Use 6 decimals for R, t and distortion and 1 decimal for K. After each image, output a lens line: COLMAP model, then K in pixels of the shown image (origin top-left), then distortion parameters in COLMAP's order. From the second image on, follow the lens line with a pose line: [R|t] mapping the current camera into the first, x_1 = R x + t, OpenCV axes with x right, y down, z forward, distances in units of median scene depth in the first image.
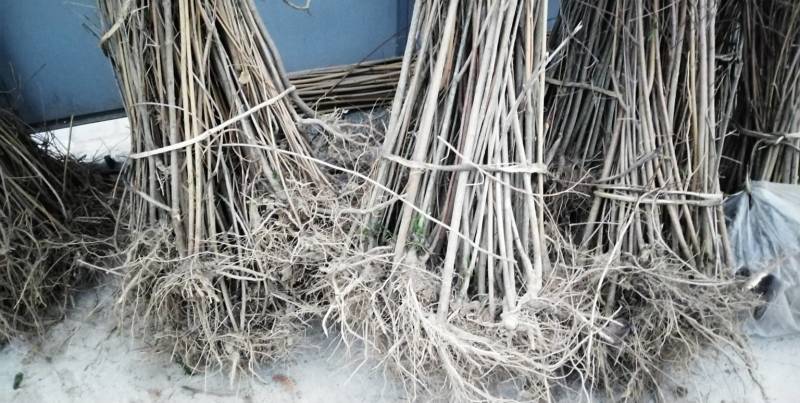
lens RADIAL K [[602.7, 0, 400.0], [0, 602.7, 201.5], [0, 0, 1]] dist [0.129576, -0.200971]
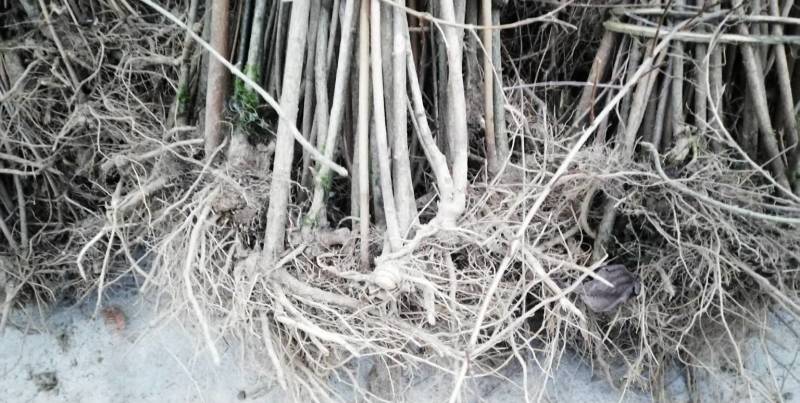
lens RADIAL K [[602.7, 0, 400.0], [0, 602.7, 201.5], [0, 0, 1]] dist [0.129576, -0.200971]
pose [[0.988515, 0.032190, -0.147655, 0.251428], [0.002629, 0.973241, 0.229772, 0.013787], [0.151101, -0.227521, 0.961979, 0.476985]]
